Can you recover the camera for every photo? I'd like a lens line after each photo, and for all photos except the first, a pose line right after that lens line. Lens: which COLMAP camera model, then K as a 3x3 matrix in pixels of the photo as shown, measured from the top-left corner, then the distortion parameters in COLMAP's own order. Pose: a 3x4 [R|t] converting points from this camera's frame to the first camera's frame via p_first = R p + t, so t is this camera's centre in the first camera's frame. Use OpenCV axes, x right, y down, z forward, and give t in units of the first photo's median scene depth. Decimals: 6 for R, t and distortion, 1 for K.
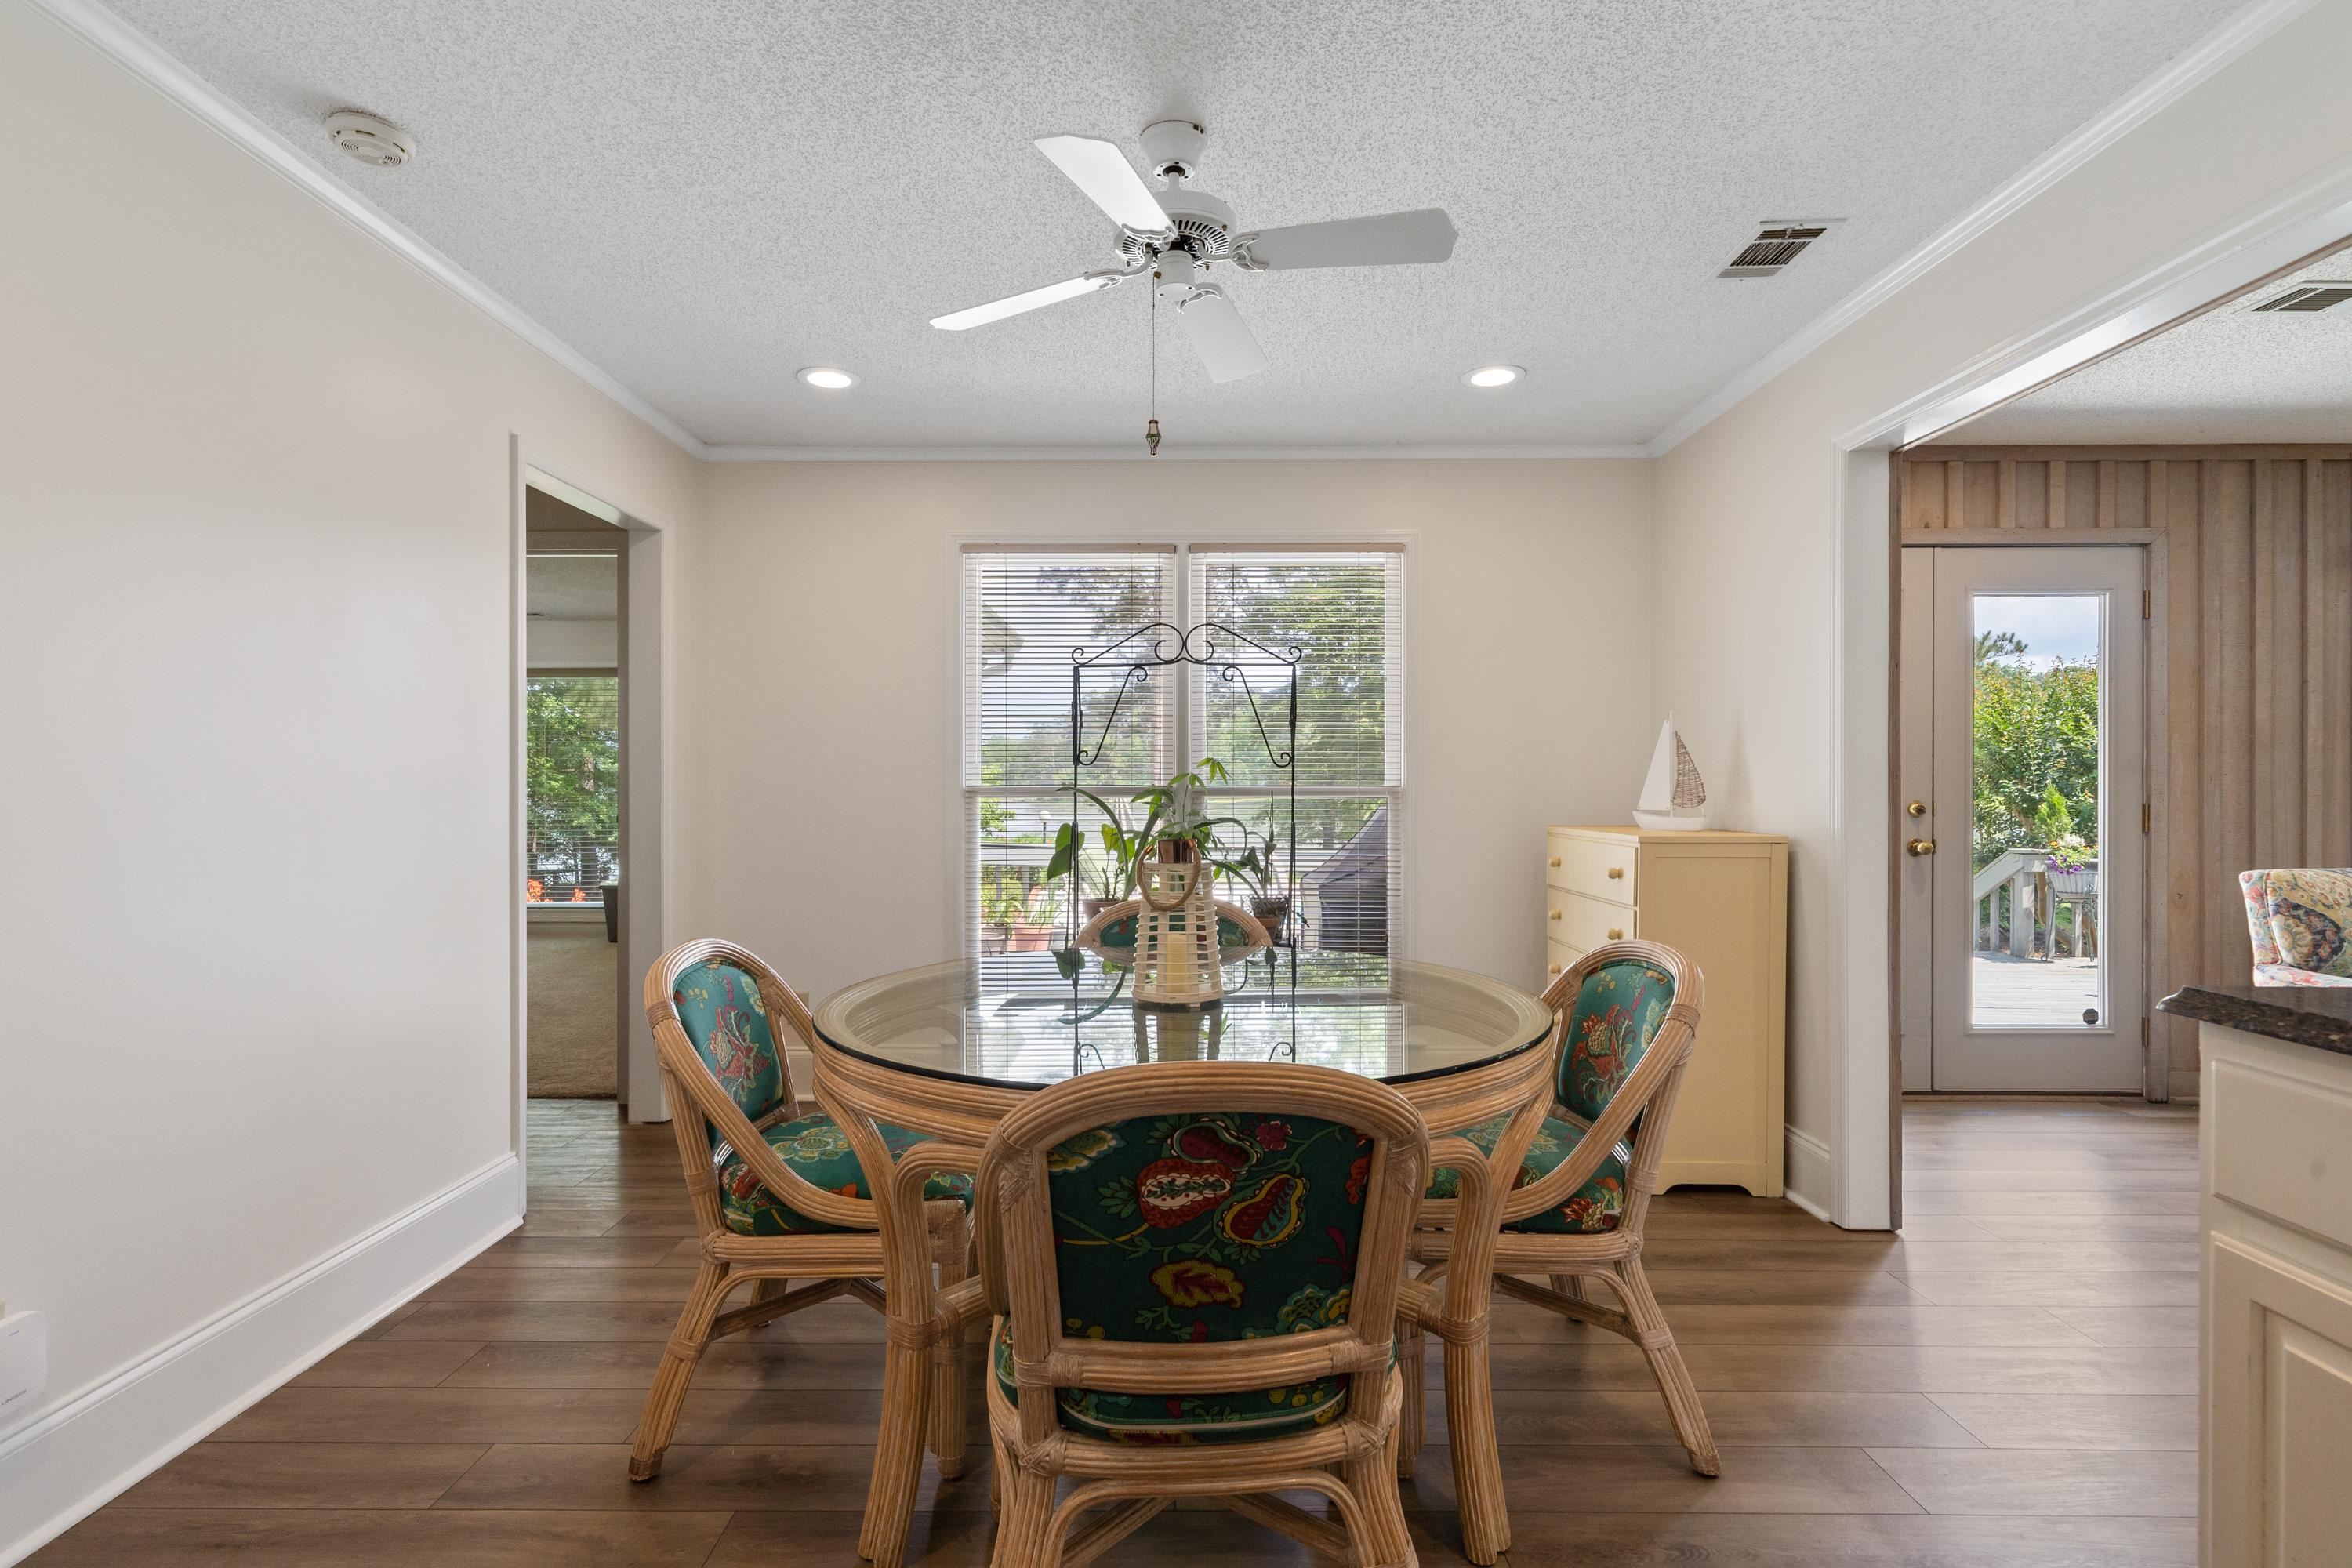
lens RADIAL K [[1109.6, 0, 1168.2], [0, 1109.6, 784.4], [0, 0, 1]] dist [0.001092, 0.000761]
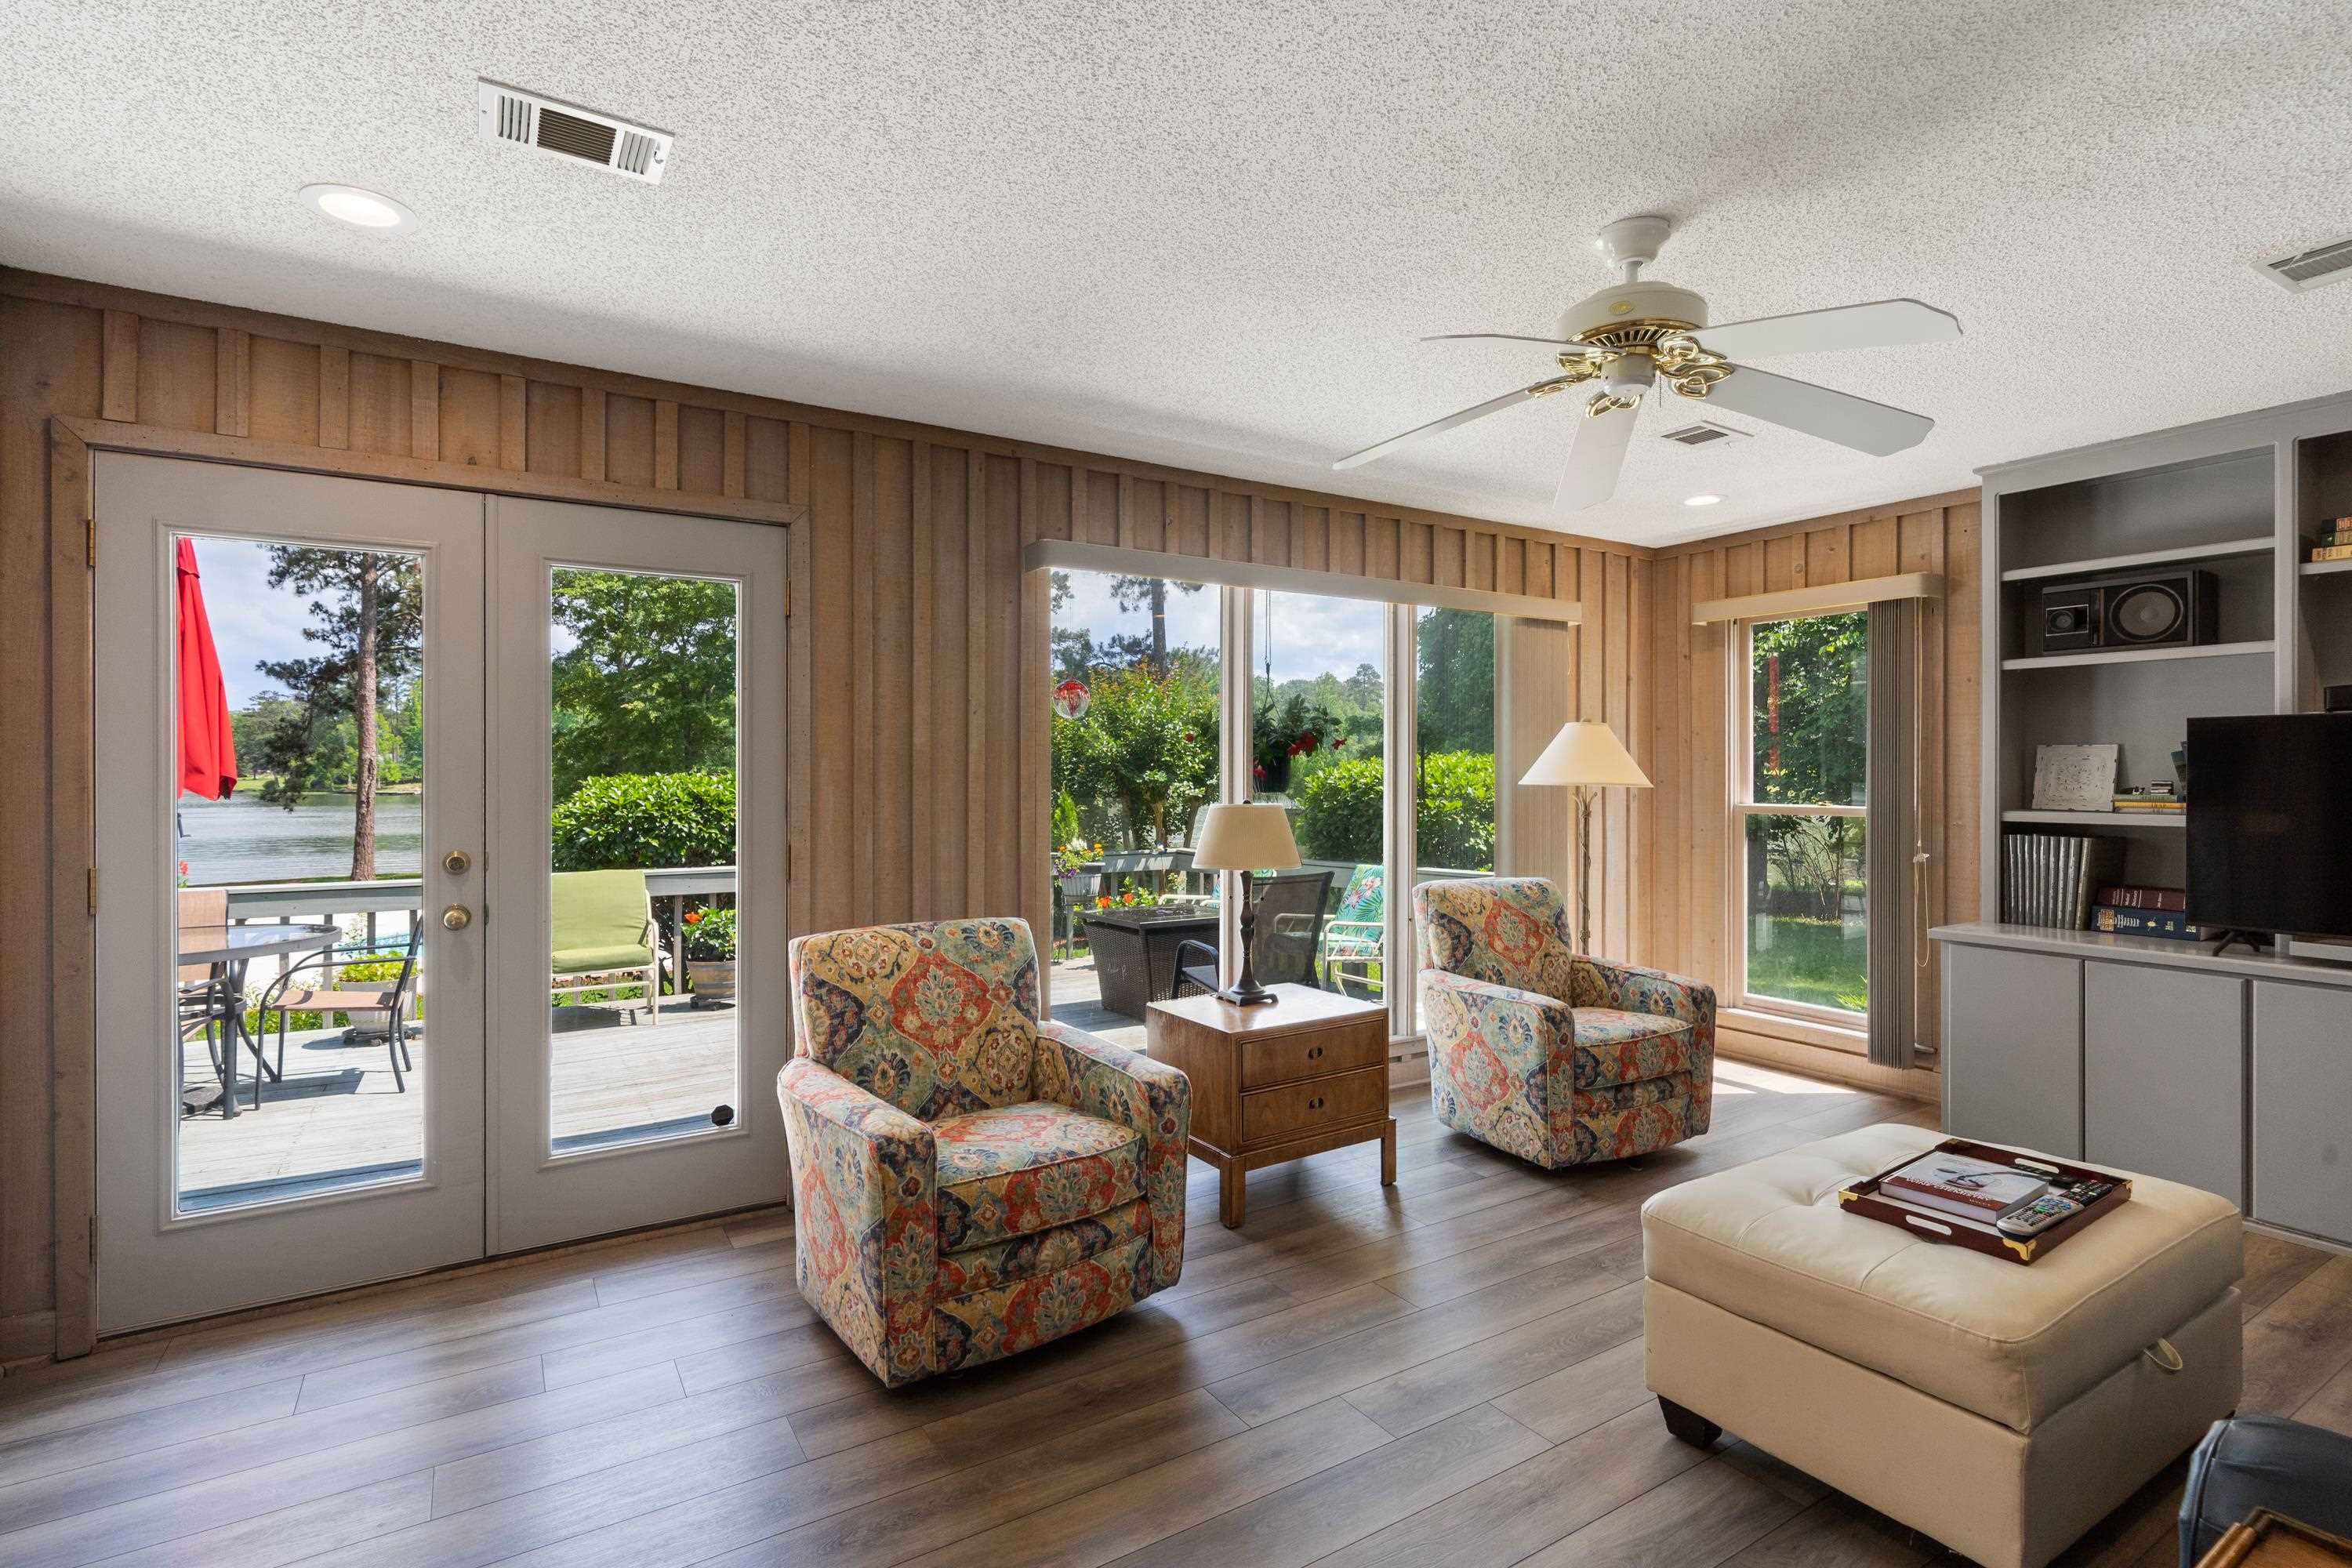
lens RADIAL K [[1112.5, 0, 1171.0], [0, 1112.5, 774.2], [0, 0, 1]] dist [0.002111, 0.000574]
pose [[0.846741, -0.000137, 0.532006, 0.689894], [-0.001683, 0.999994, 0.002937, -0.036908], [-0.532003, -0.003382, 0.846736, 0.164581]]
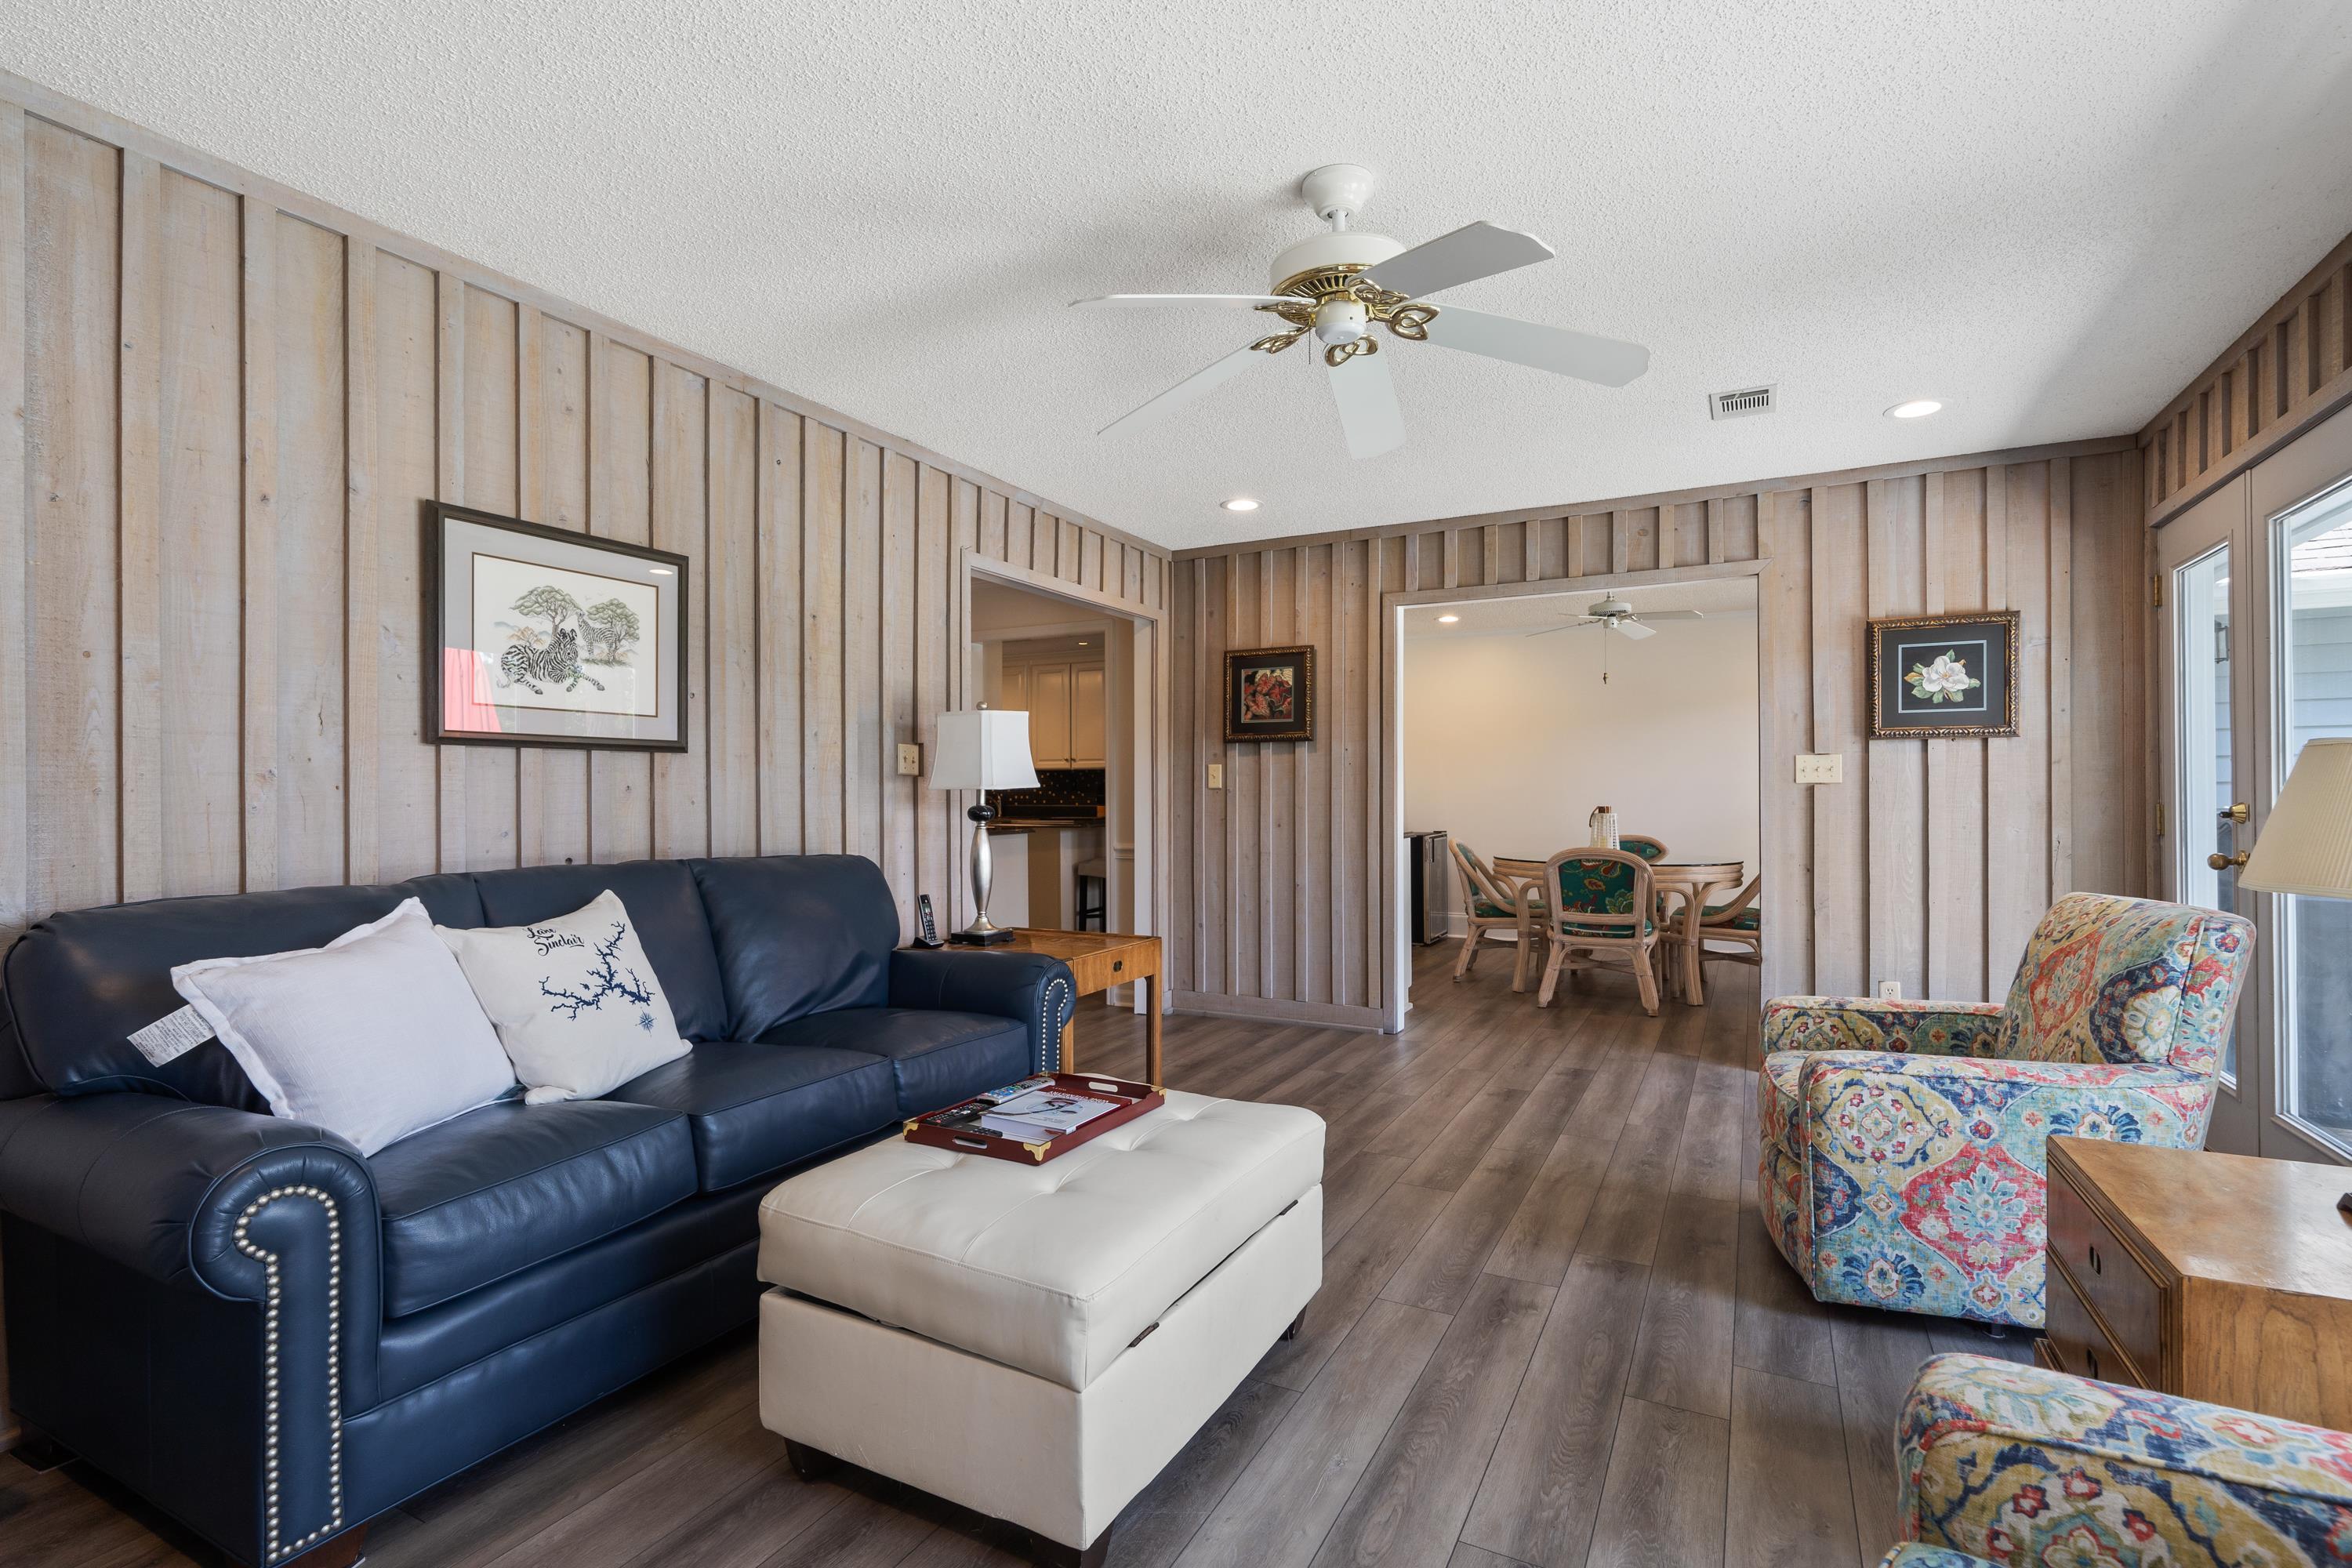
lens RADIAL K [[1109.6, 0, 1168.2], [0, 1109.6, 784.4], [0, 0, 1]] dist [0.001092, 0.000761]
pose [[-0.465278, -0.006124, -0.885144, 1.731400], [0.005143, 0.999940, -0.009622, 0.005947], [0.885150, -0.009029, -0.465219, 0.704522]]
